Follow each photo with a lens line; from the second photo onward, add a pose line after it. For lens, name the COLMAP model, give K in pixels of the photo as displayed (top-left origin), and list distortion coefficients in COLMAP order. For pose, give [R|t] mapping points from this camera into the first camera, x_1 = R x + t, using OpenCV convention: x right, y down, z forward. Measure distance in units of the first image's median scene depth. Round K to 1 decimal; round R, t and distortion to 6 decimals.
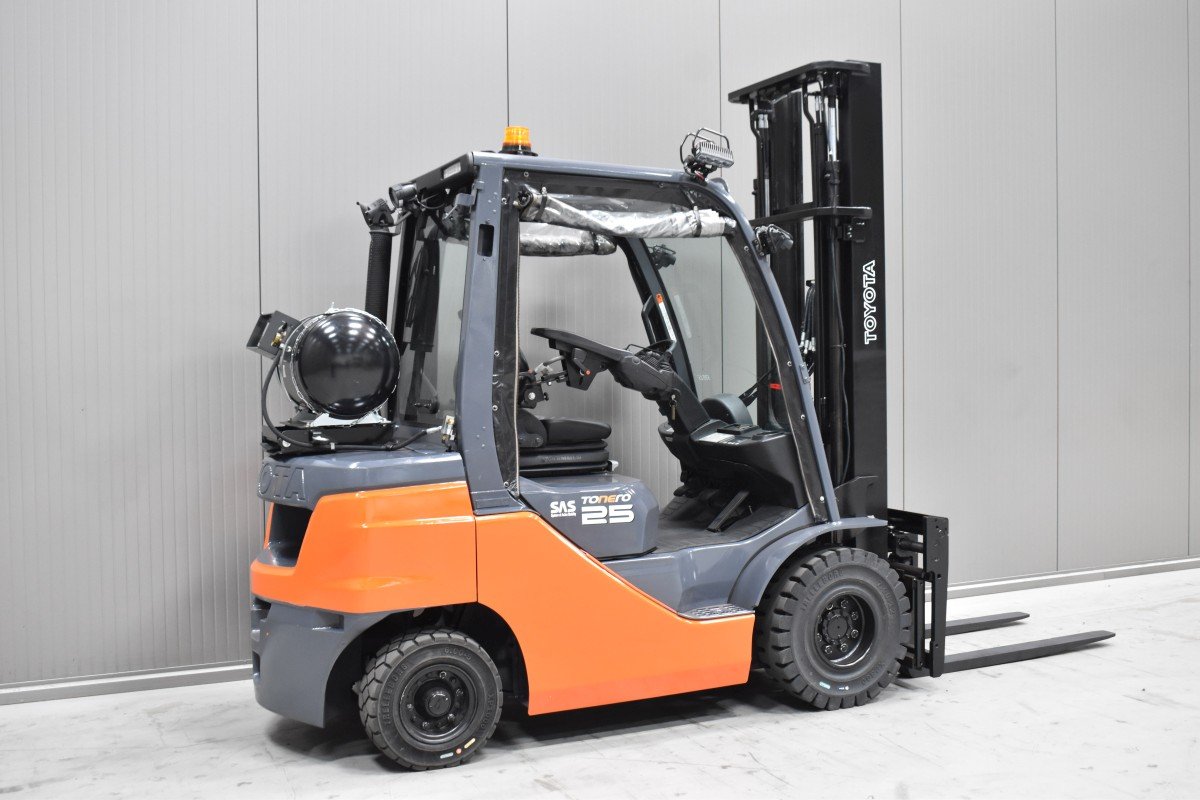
lens RADIAL K [[1251.8, 0, 600.0], [0, 1251.8, 400.0], [0, 0, 1]] dist [-0.070872, -0.005013]
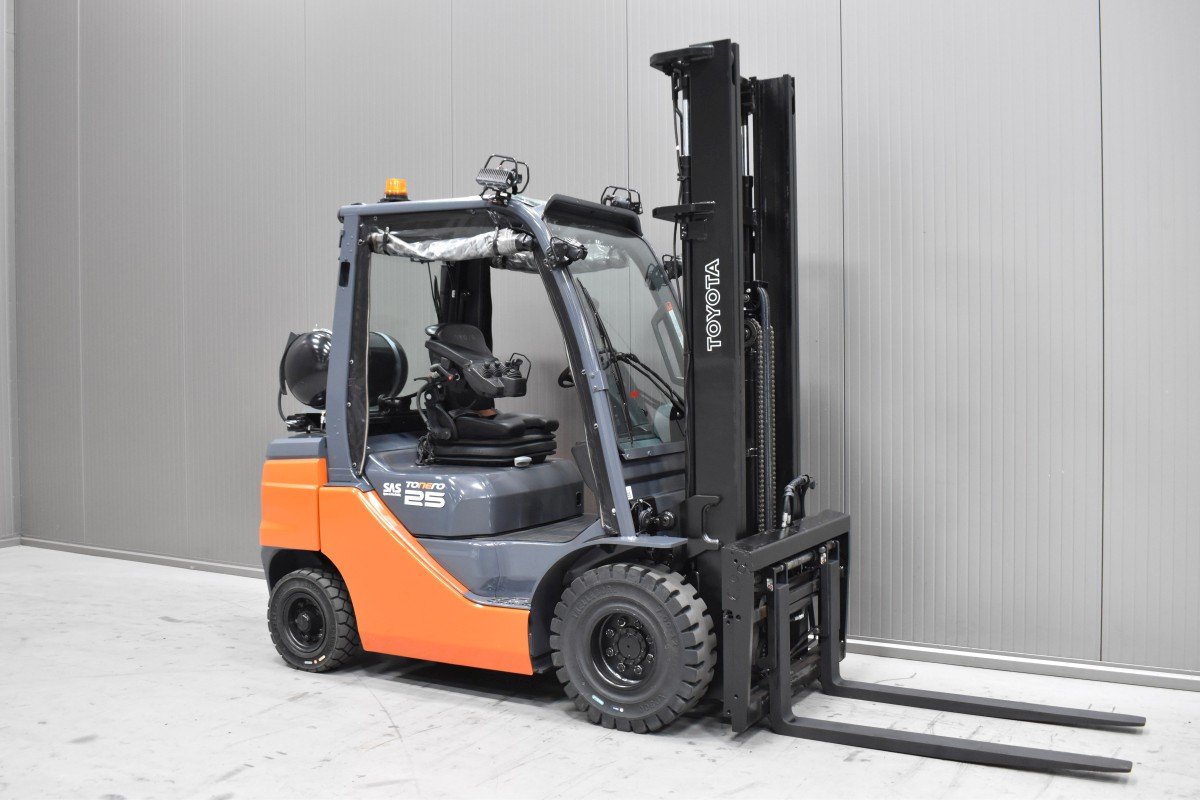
lens RADIAL K [[1140.1, 0, 600.0], [0, 1140.1, 400.0], [0, 0, 1]] dist [-0.082872, -0.004903]
pose [[0.569633, 0.030890, -0.821318, 0.963899], [-0.025942, 0.999471, 0.019597, -0.026299], [0.821489, 0.010143, 0.570134, 0.518428]]
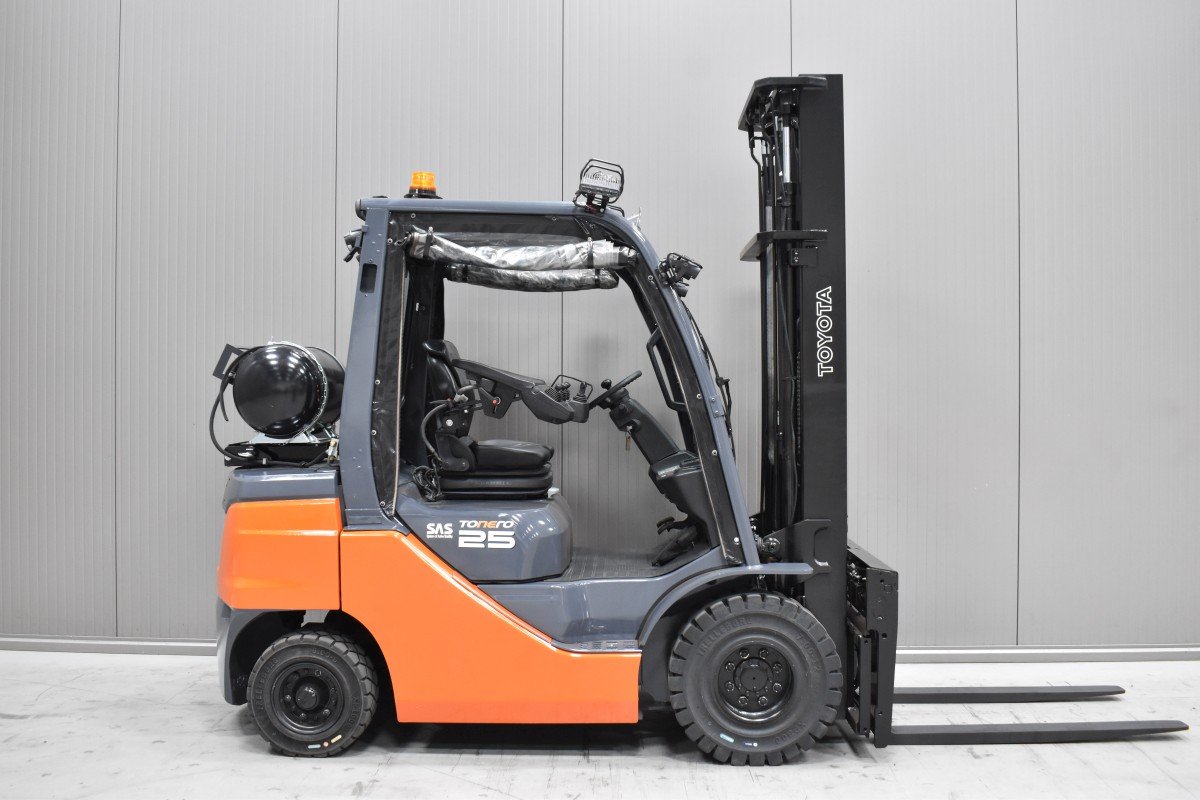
lens RADIAL K [[1095.3, 0, 600.0], [0, 1095.3, 400.0], [0, 0, 1]] dist [-0.081596, 0.001330]
pose [[0.896484, 0.017141, -0.442744, 0.481479], [-0.026978, 0.999509, -0.015931, -0.011461], [0.442254, 0.026226, 0.896506, 0.226866]]
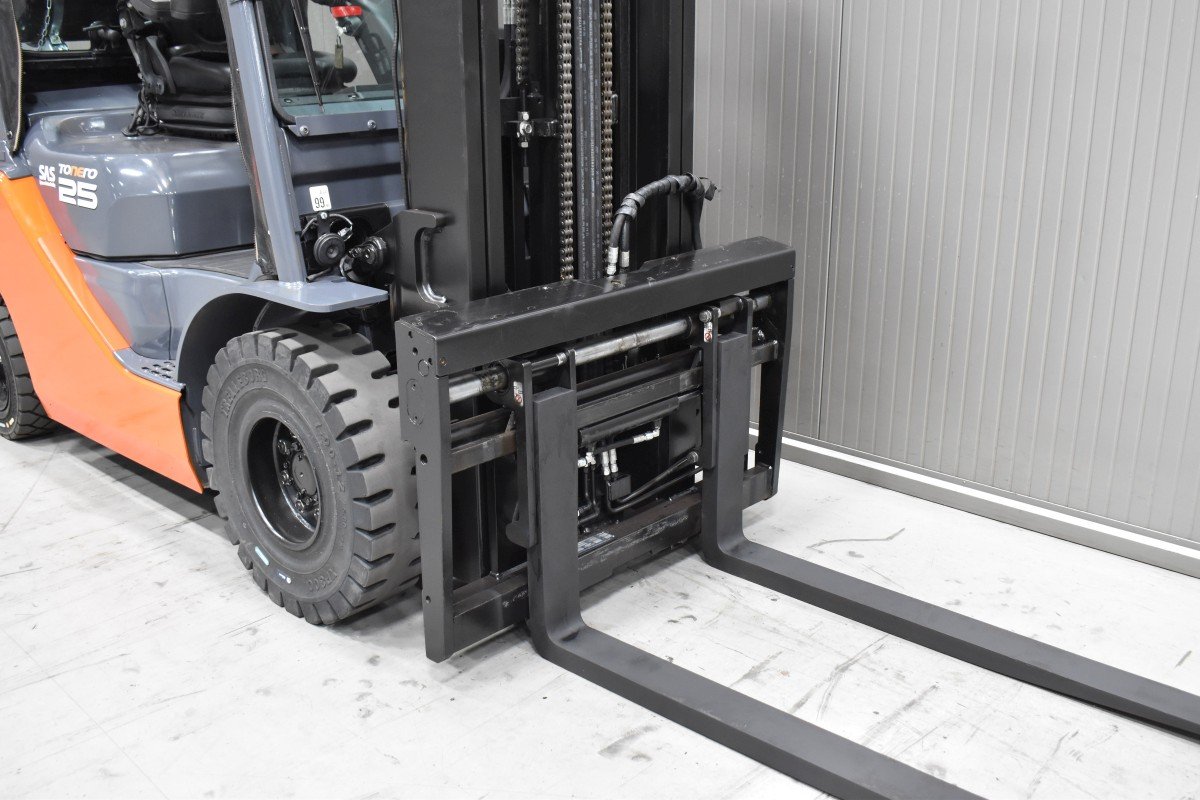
lens RADIAL K [[1181.8, 0, 600.0], [0, 1181.8, 400.0], [0, 0, 1]] dist [-0.082285, -0.002956]
pose [[0.384521, 0.296843, -0.874087, 0.733200], [-0.037141, 0.951095, 0.306657, -0.011129], [0.922369, -0.085451, 0.376741, 1.003469]]
